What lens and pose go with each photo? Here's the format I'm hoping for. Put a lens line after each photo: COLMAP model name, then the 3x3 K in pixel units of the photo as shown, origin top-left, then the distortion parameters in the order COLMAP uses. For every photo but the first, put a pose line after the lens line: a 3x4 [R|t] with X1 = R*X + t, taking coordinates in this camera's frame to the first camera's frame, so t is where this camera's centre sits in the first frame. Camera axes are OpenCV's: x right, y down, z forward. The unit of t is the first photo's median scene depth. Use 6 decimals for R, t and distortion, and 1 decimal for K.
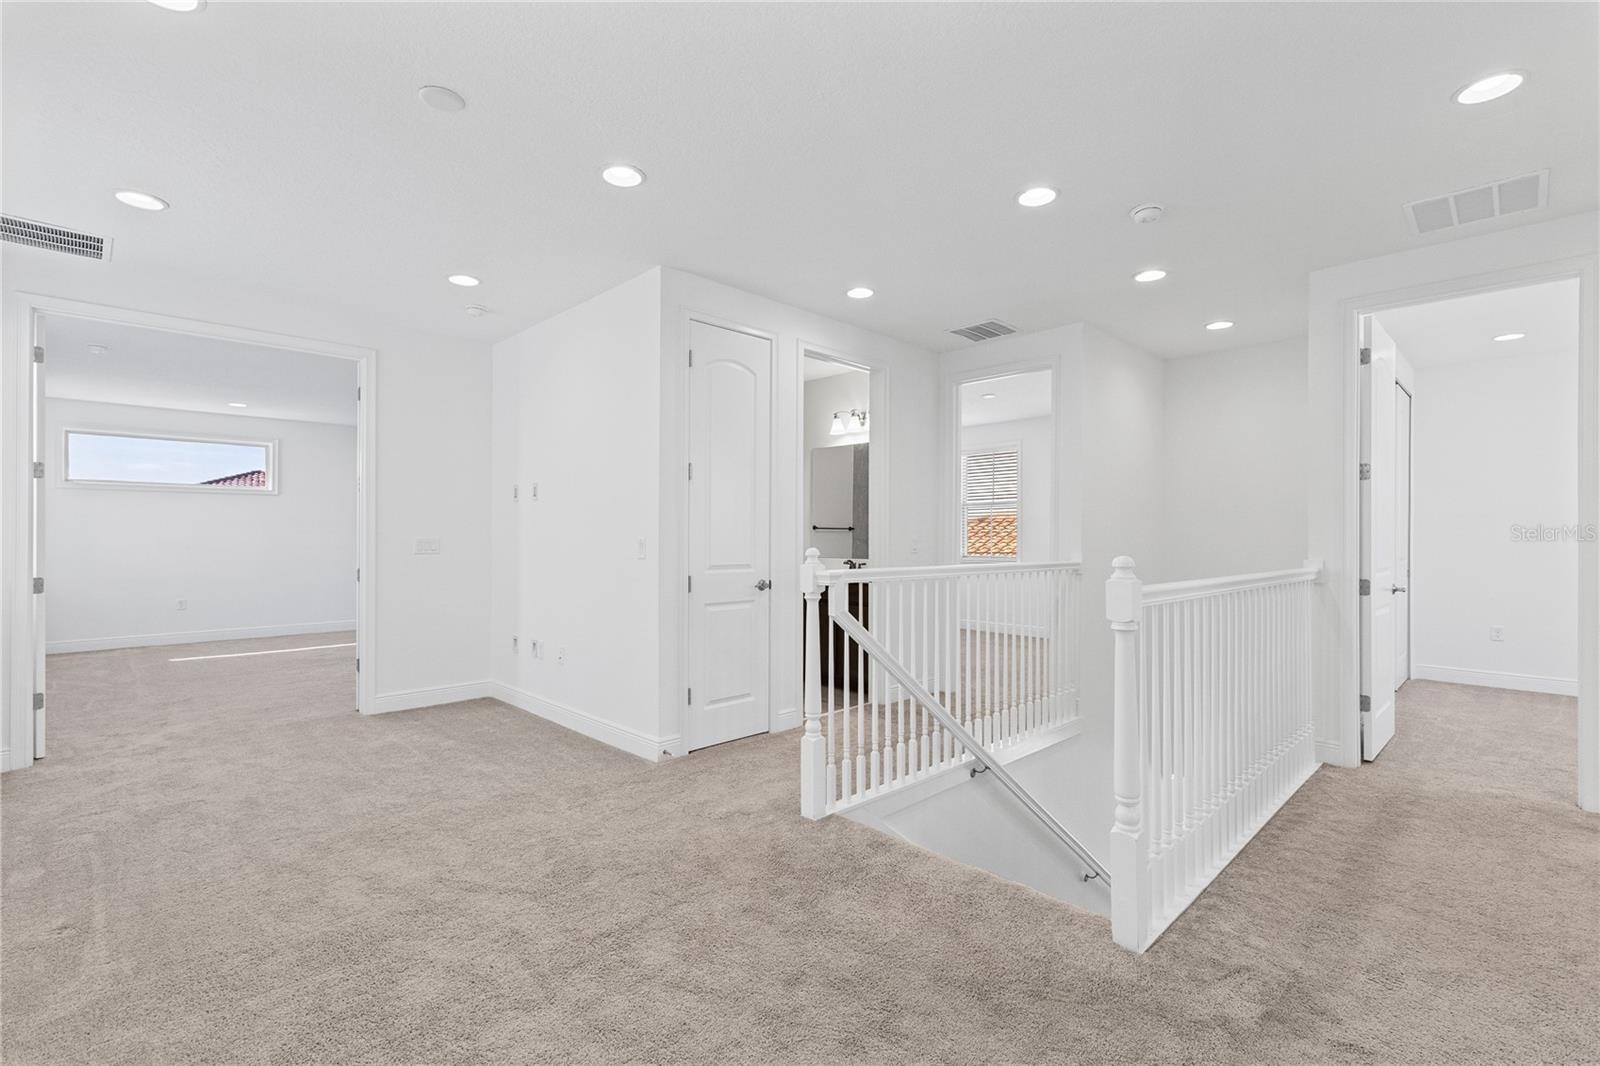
lens RADIAL K [[722.1, 0, 801.6], [0, 722.1, 531.1], [0, 0, 1]] dist [0.004848, 0.000354]
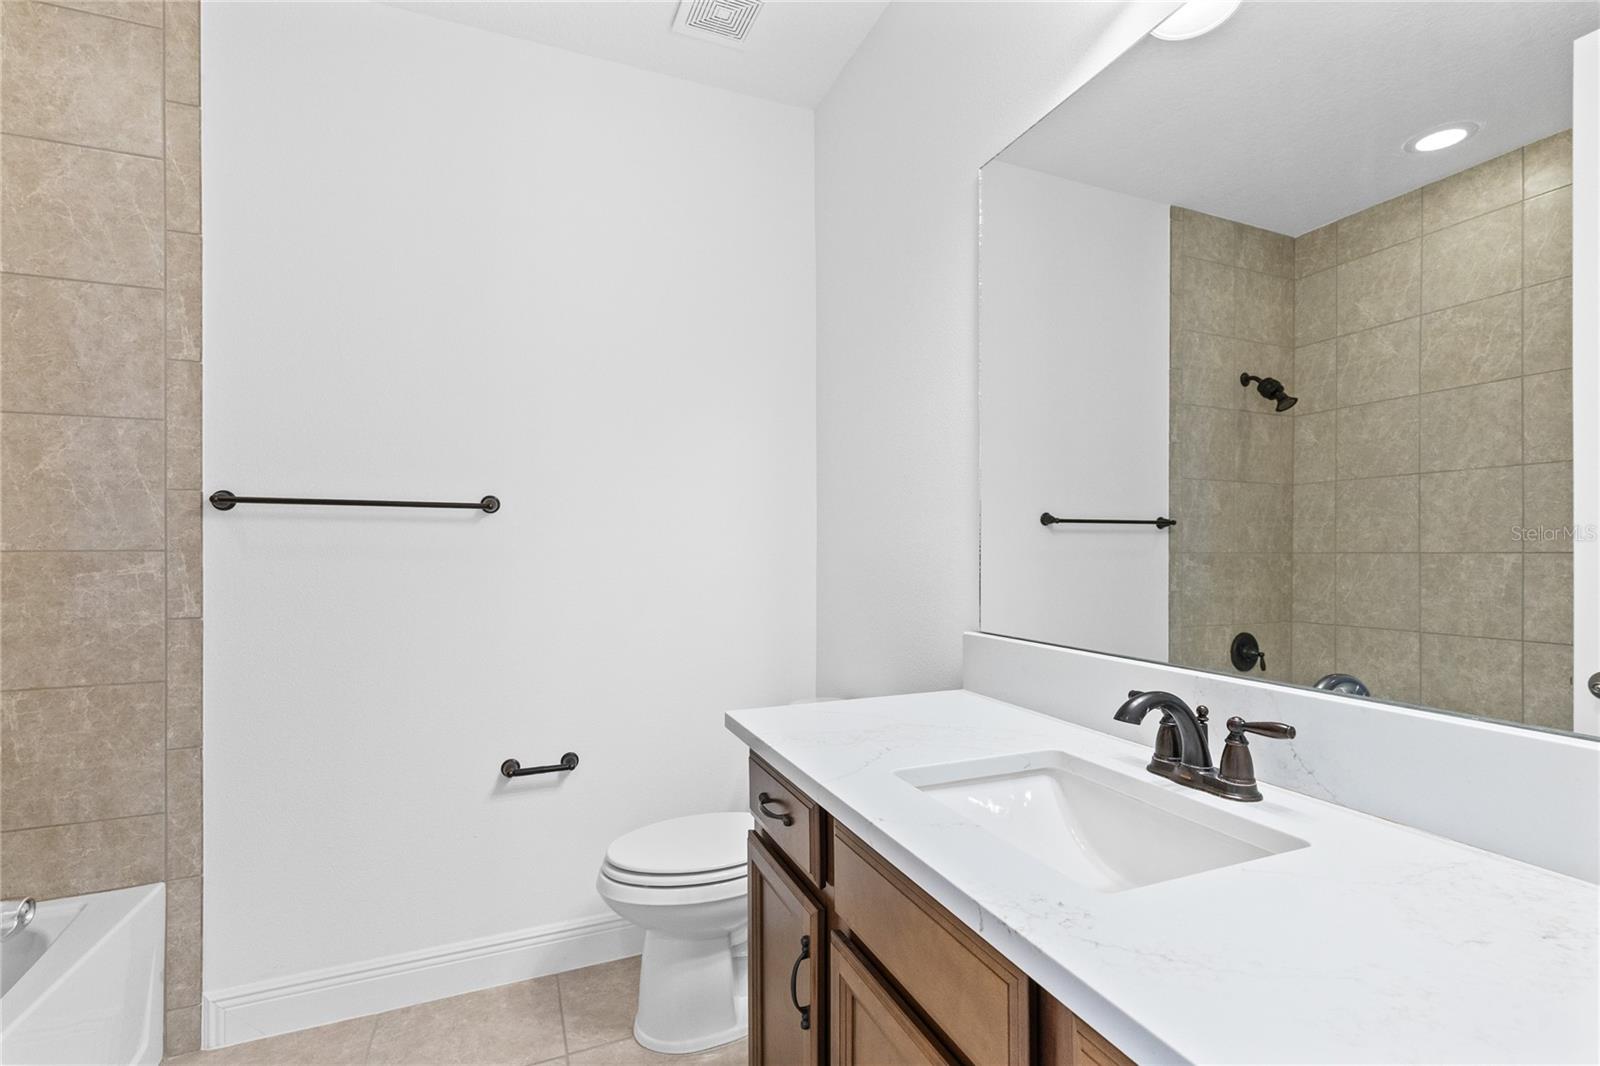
lens RADIAL K [[722.1, 0, 799.2], [0, 722.1, 536.8], [0, 0, 1]] dist [0.004848, 0.000354]
pose [[0.921024, -0.004575, -0.389478, 0.042001], [0.001533, 0.999966, -0.008120, 0.006089], [0.389502, 0.006882, 0.921000, 0.606928]]
